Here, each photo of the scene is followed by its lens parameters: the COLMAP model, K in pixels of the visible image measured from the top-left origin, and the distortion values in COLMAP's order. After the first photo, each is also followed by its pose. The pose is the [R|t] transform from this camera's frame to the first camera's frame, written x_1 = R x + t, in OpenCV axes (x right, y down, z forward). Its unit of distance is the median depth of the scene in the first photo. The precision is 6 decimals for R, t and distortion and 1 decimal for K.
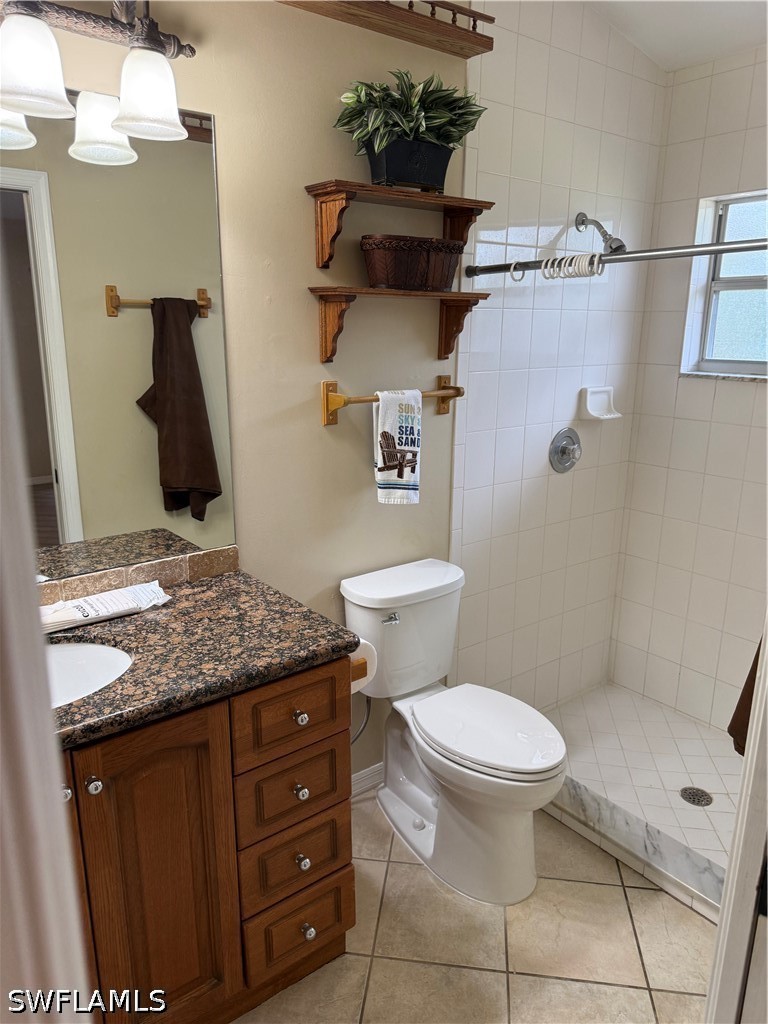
lens RADIAL K [[741.3, 0, 399.0], [0, 741.3, 513.4], [0, 0, 1]] dist [0.083079, -0.121619]
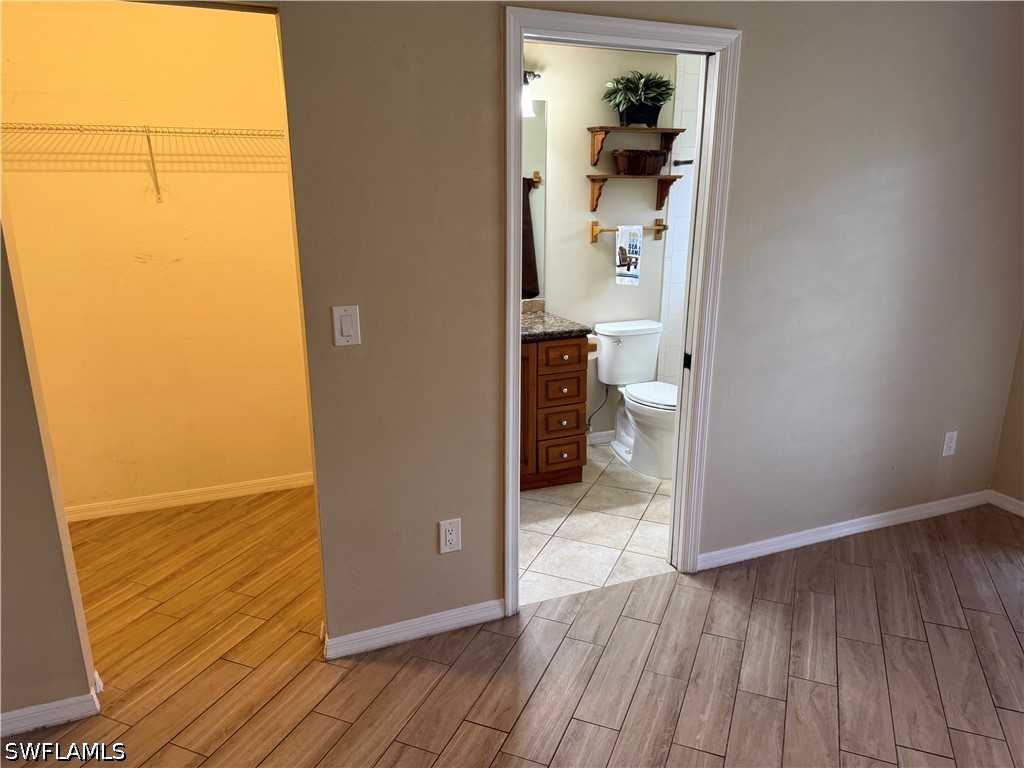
lens RADIAL K [[741.3, 0, 512.0], [0, 741.3, 384.0], [0, 0, 1]] dist [0.083079, -0.121619]
pose [[0.961715, 0.063911, -0.266495, 0.259729], [-0.060481, 0.997947, 0.021066, 0.236861], [0.267294, -0.004142, 0.963606, -1.016195]]
